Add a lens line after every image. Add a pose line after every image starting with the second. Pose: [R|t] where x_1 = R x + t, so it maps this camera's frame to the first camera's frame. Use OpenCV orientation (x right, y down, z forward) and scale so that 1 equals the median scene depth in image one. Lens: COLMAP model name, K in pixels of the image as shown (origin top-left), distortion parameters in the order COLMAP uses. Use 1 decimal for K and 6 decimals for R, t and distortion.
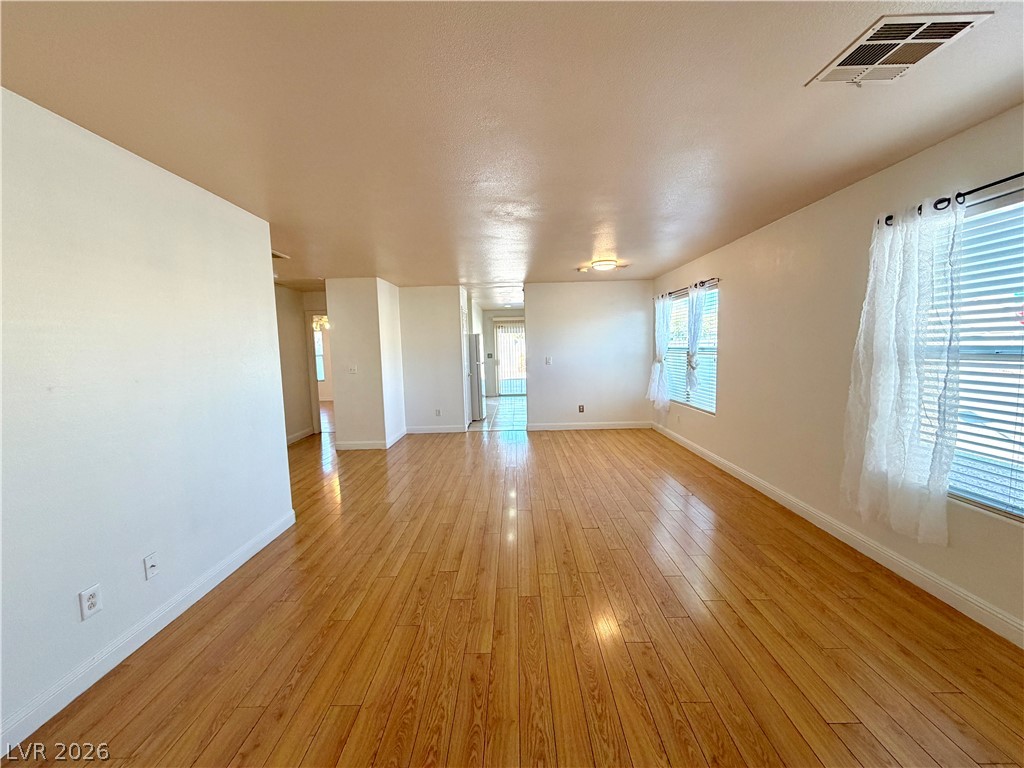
lens RADIAL K [[409.9, 0, 512.0], [0, 409.9, 384.0], [0, 0, 1]] dist [0.002269, 0.000100]
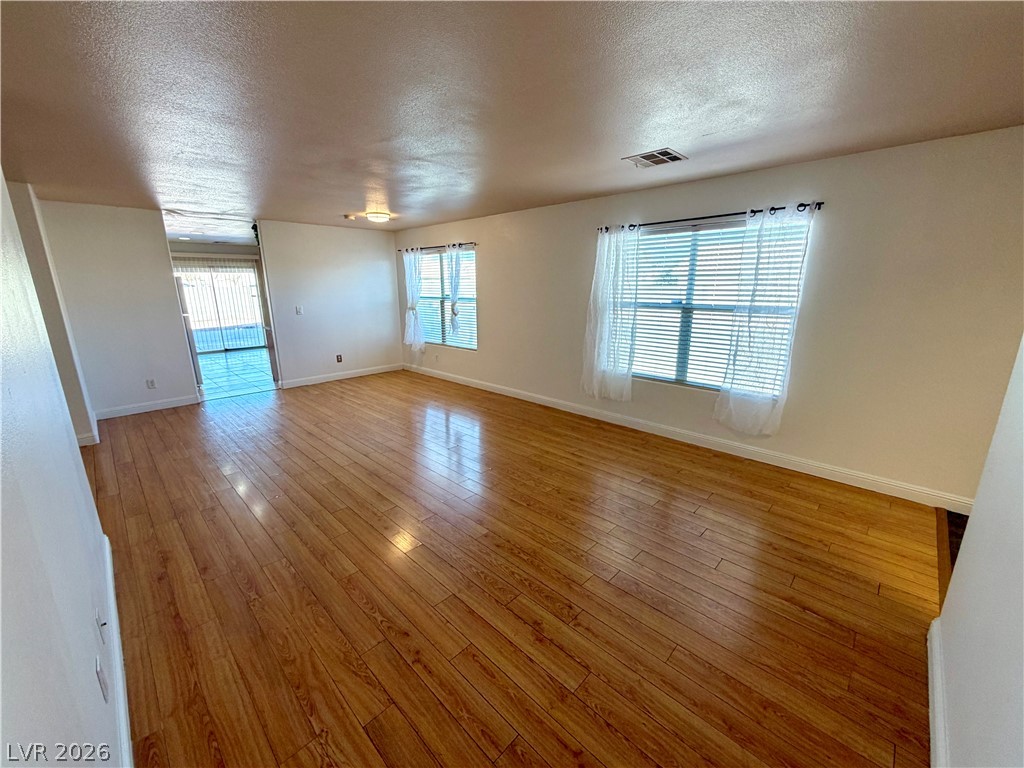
lens RADIAL K [[409.0, 0, 512.0], [0, 409.0, 384.0], [0, 0, 1]] dist [-0.002424, -0.000011]
pose [[0.691073, -0.150522, 0.706938, -0.363335], [0.052680, 0.985963, 0.158434, -0.019978], [-0.720862, -0.072248, 0.689302, 0.011881]]
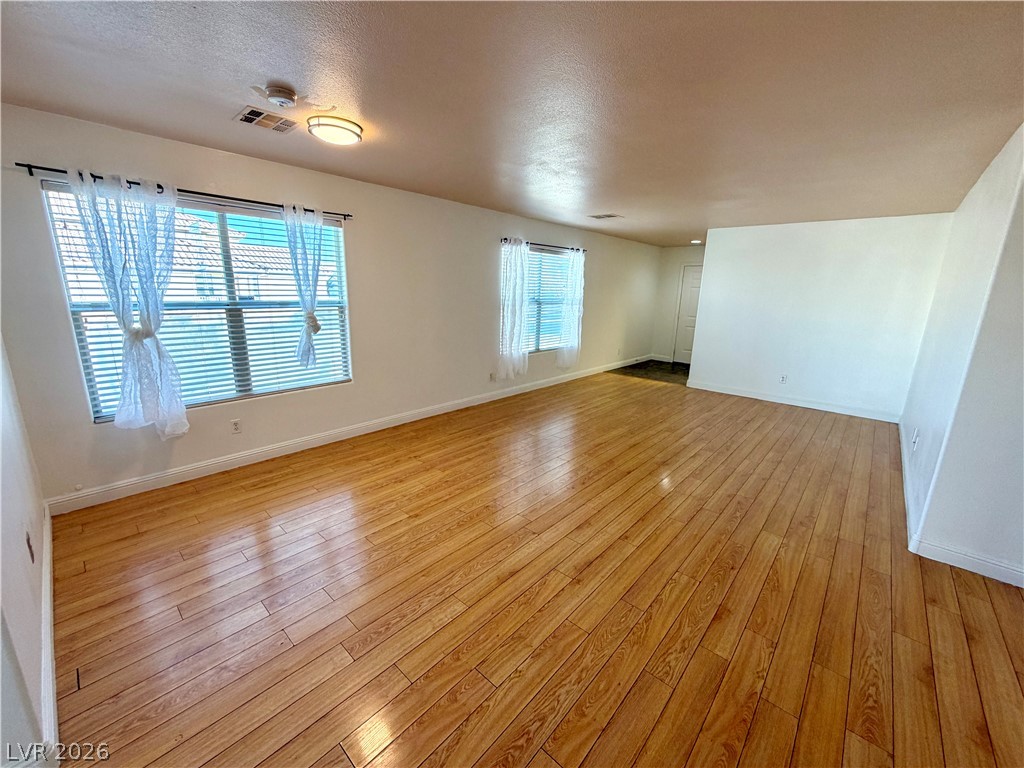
lens RADIAL K [[405.6, 0, 512.0], [0, 405.6, 384.0], [0, 0, 1]] dist [0.001313, 0.000147]
pose [[-0.746480, -0.144408, 0.649549, -0.307607], [0.057201, 0.958627, 0.278860, -0.135629], [-0.662944, 0.245318, -0.707336, 1.376215]]
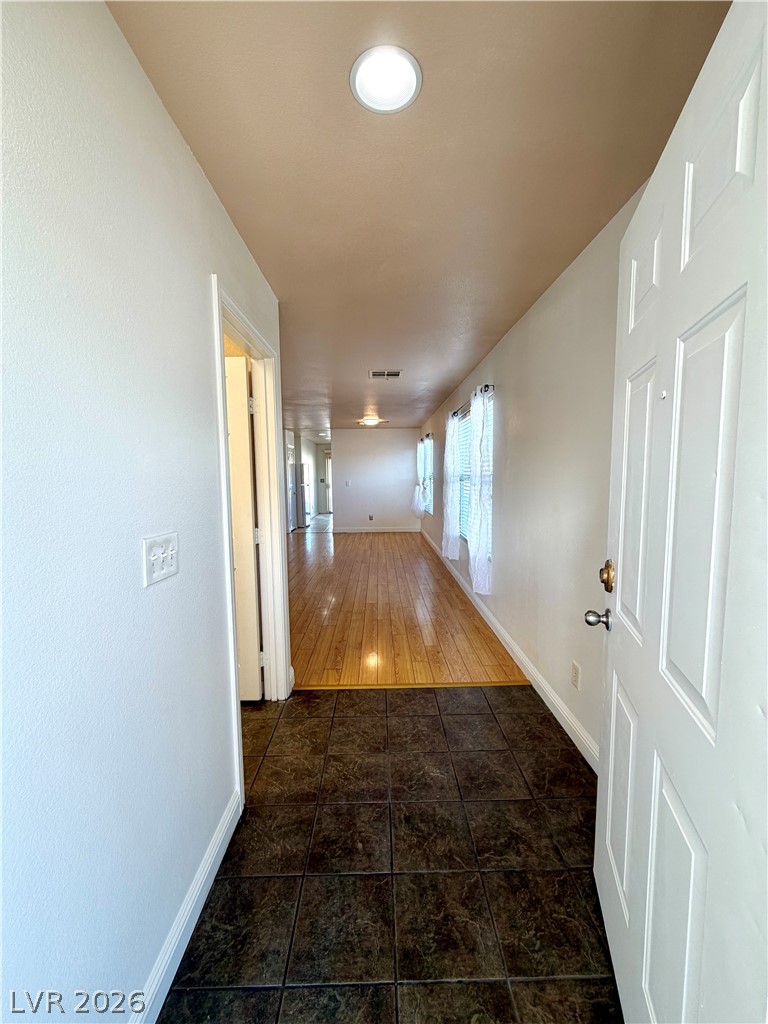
lens RADIAL K [[414.0, 0, 384.0], [0, 414.0, 512.0], [0, 0, 1]] dist [0.000824, -0.000114]
pose [[0.999673, 0.015474, 0.020369, 0.266372], [-0.015419, 0.999877, -0.002854, 0.063253], [-0.020410, 0.002539, 0.999788, -0.609486]]
